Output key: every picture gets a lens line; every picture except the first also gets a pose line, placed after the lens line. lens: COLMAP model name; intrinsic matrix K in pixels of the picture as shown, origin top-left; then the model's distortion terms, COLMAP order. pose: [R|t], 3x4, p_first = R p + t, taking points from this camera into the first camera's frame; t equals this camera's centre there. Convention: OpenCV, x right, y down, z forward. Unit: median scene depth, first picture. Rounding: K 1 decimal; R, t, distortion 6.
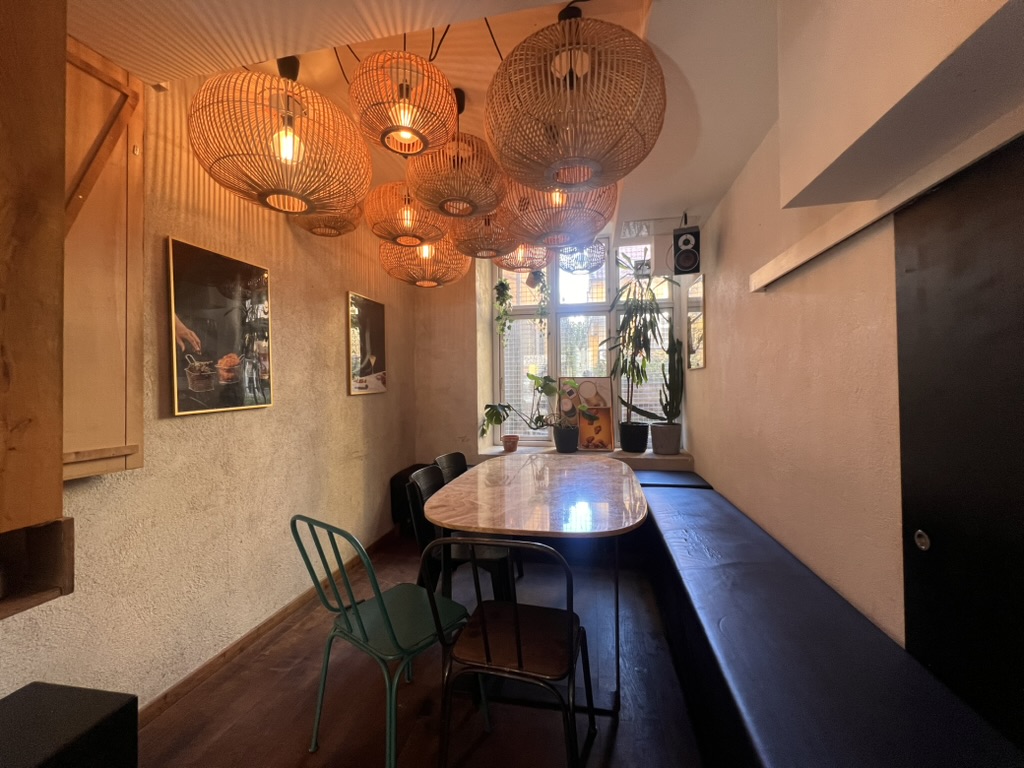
lens RADIAL K [[408.6, 0, 509.2], [0, 408.6, 380.5], [0, 0, 1]] dist [-0.002241, -0.000956]
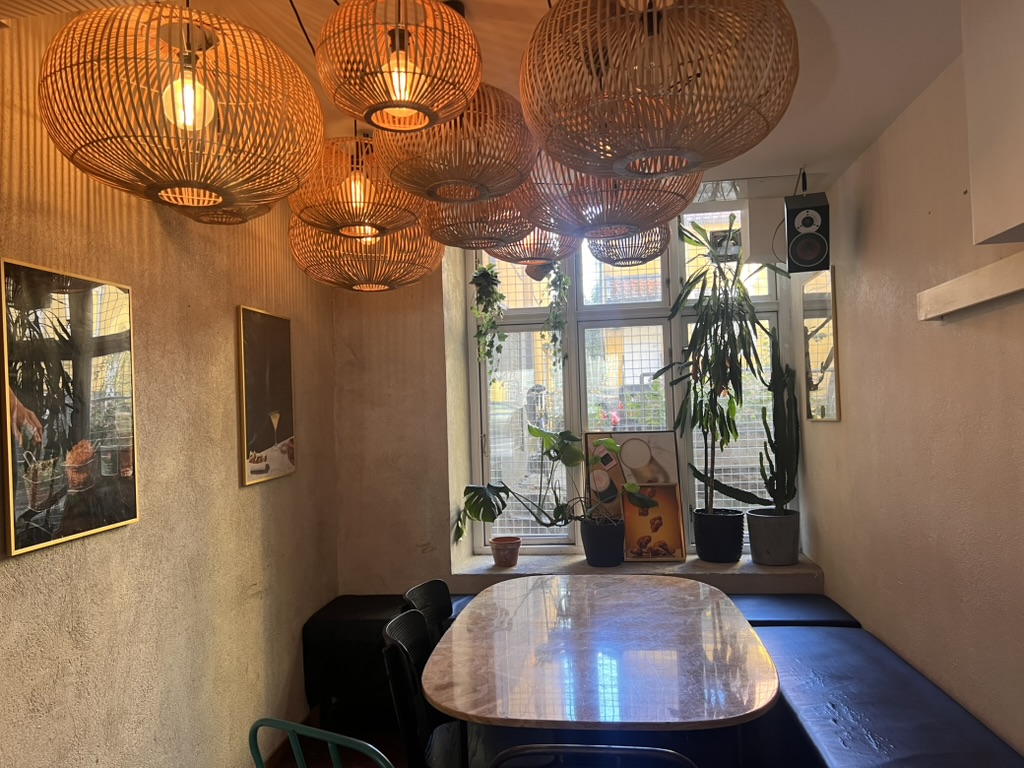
lens RADIAL K [[771.6, 0, 506.6], [0, 771.6, 388.8], [0, 0, 1]] dist [0.060278, -0.066128]
pose [[0.997171, -0.017682, 0.073060, -0.102186], [0.019475, 0.999524, -0.023907, -0.069338], [-0.072603, 0.025262, 0.997041, -0.119715]]
